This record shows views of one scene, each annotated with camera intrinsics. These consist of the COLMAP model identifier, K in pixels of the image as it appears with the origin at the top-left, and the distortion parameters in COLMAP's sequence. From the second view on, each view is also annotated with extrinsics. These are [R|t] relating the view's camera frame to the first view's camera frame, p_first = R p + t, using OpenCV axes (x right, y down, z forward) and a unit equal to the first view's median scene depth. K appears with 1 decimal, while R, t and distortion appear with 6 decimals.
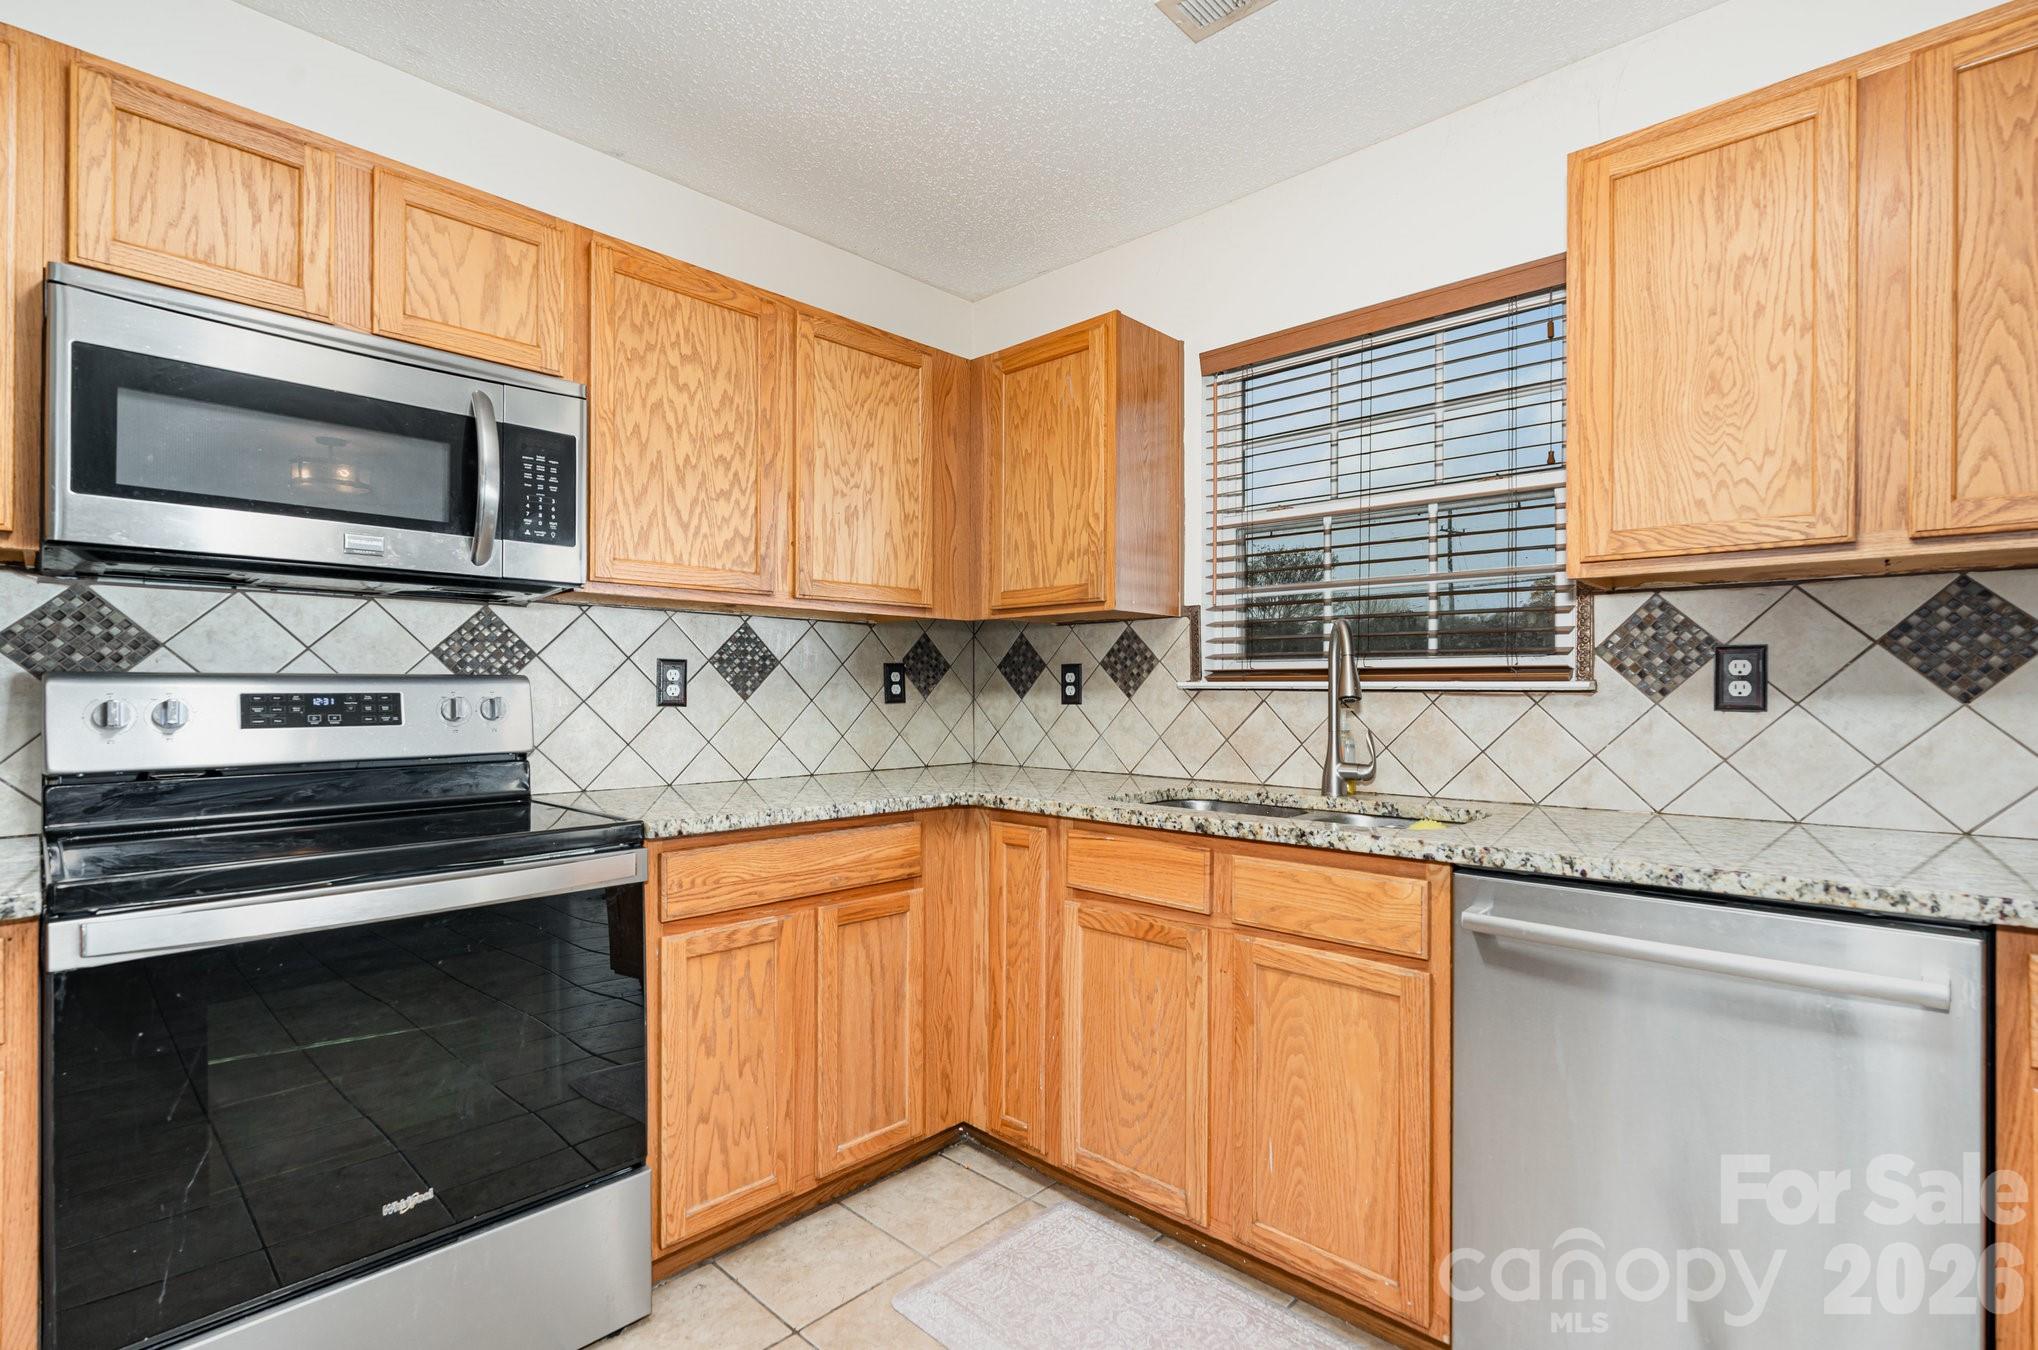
lens RADIAL K [[938.5, 0, 1019.4], [0, 938.5, 690.3], [0, 0, 1]] dist [-0.011754, 0.004391]
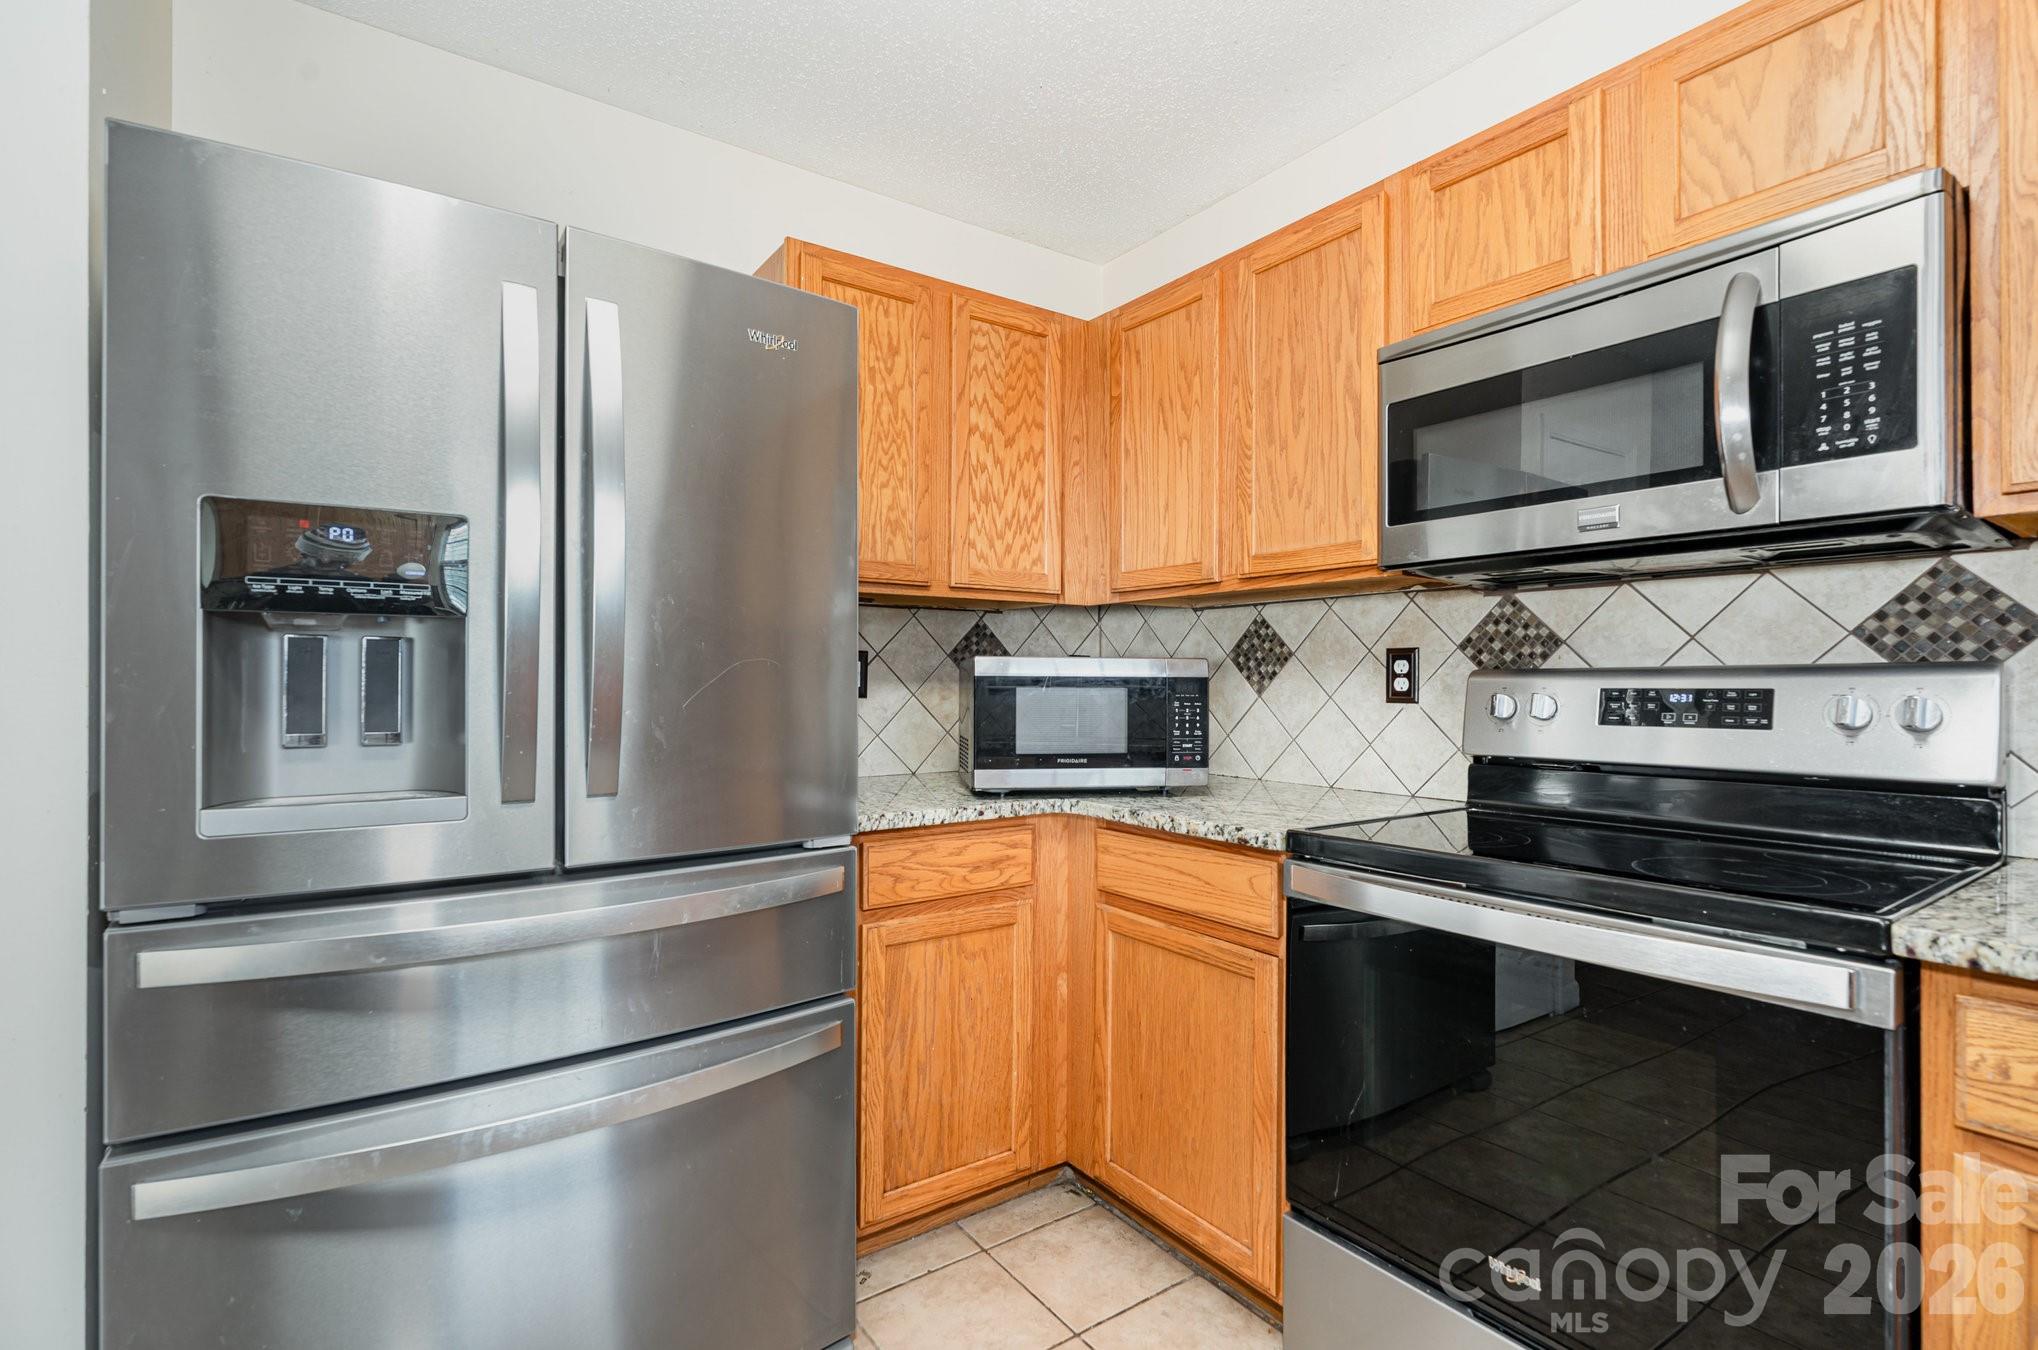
lens RADIAL K [[938.5, 0, 1024.6], [0, 938.5, 677.4], [0, 0, 1]] dist [-0.011754, 0.004391]
pose [[-0.192144, -0.007932, -0.981335, 0.224617], [-0.000652, 0.999968, -0.007954, -0.000101], [0.981367, -0.000888, -0.192143, 0.558454]]
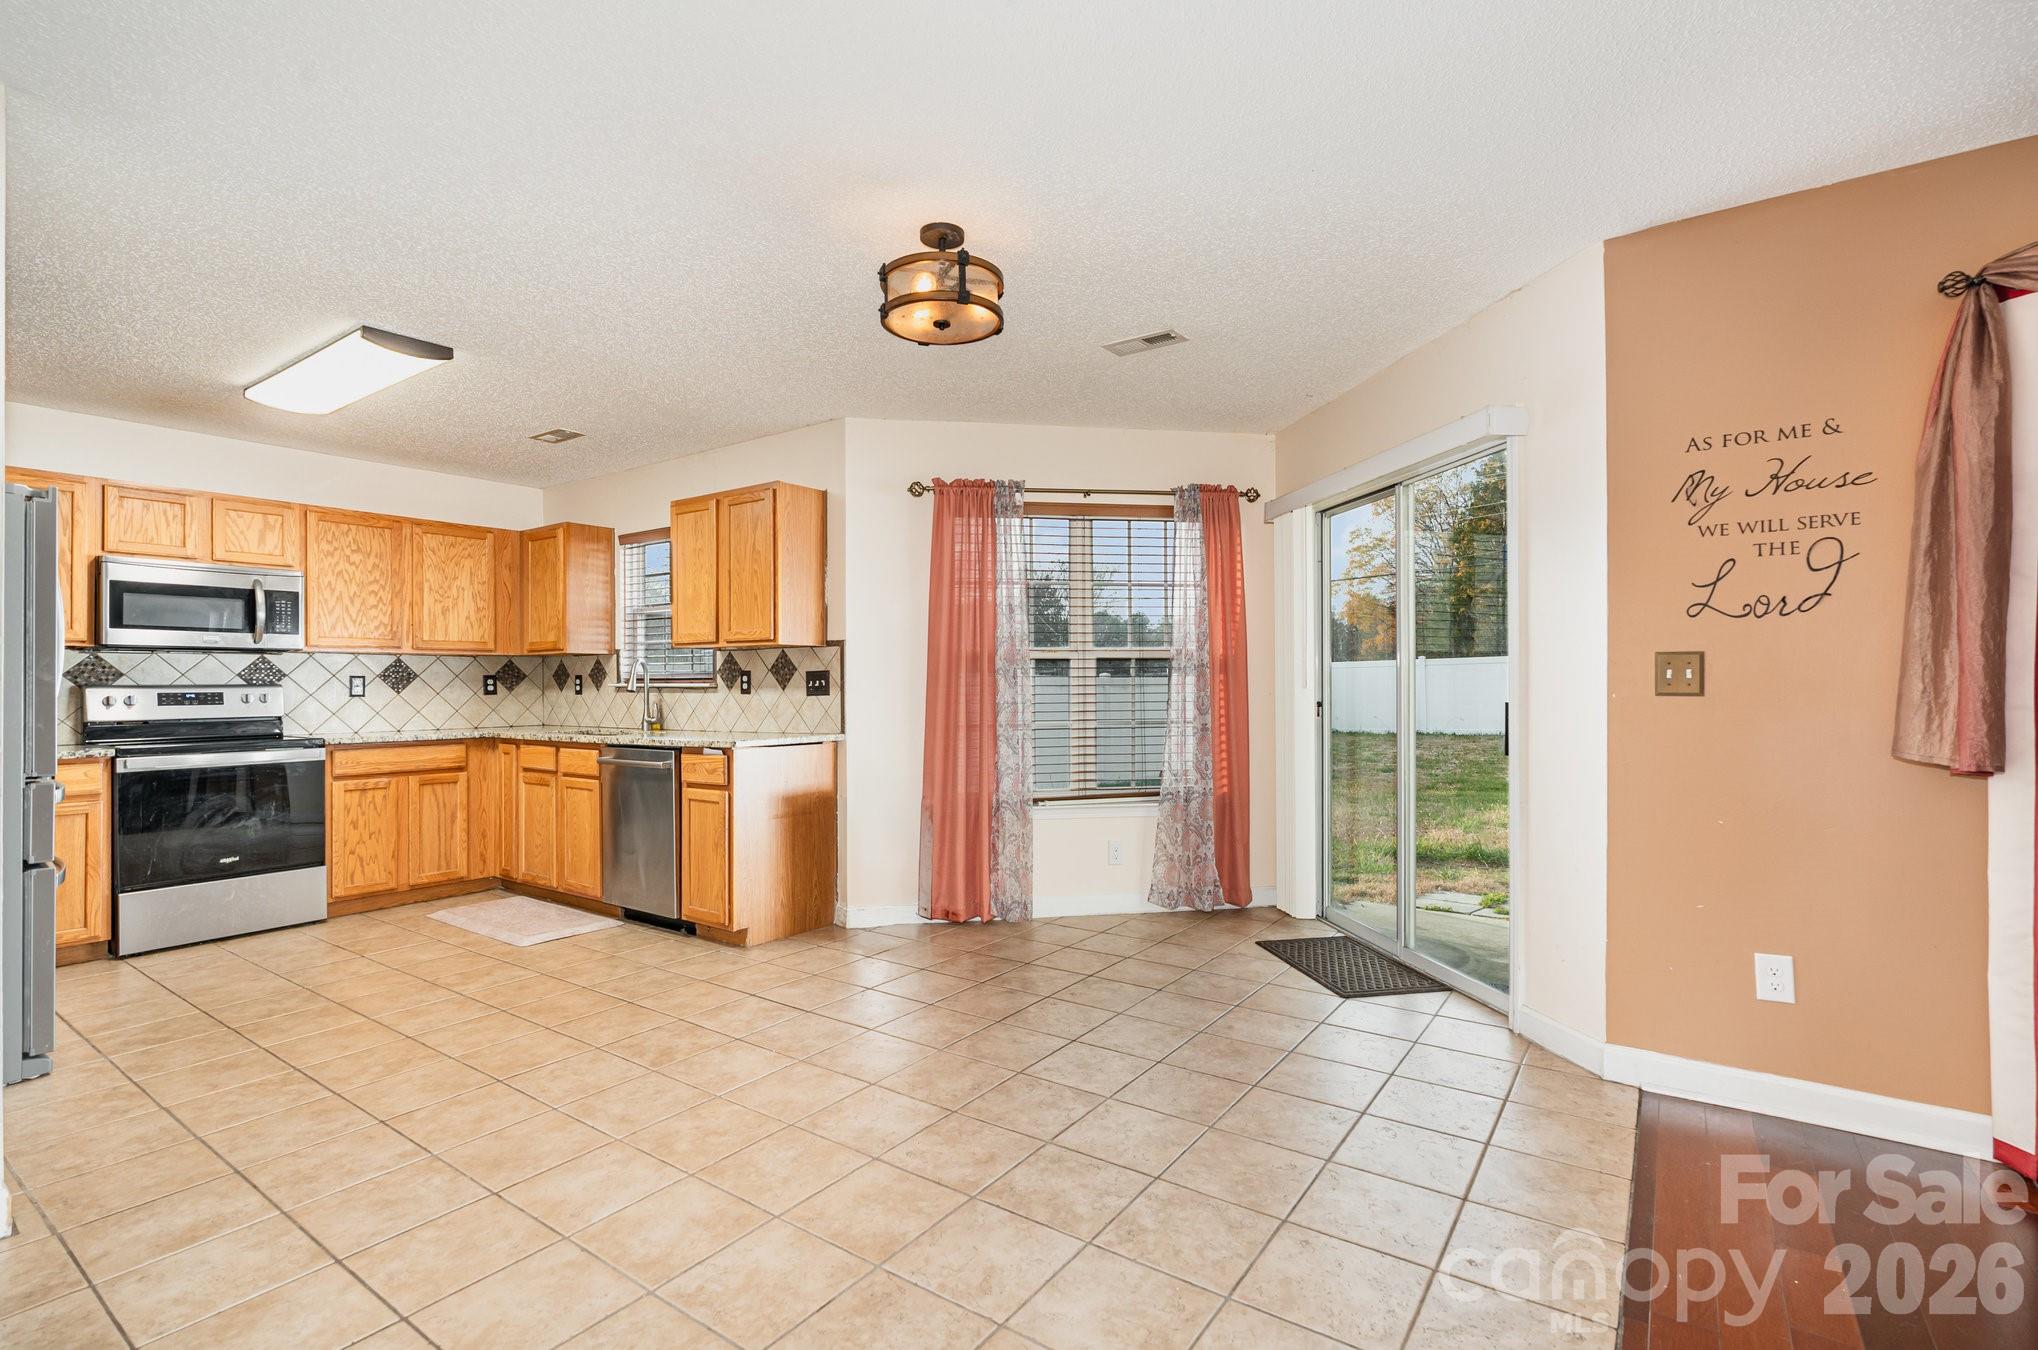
lens RADIAL K [[938.5, 0, 1024.6], [0, 938.5, 678.6], [0, 0, 1]] dist [-0.011754, 0.004391]
pose [[0.989380, -0.007534, 0.145159, 1.137844], [0.008357, 0.999952, -0.005060, -0.002721], [-0.145114, 0.006219, 0.989395, -1.847264]]
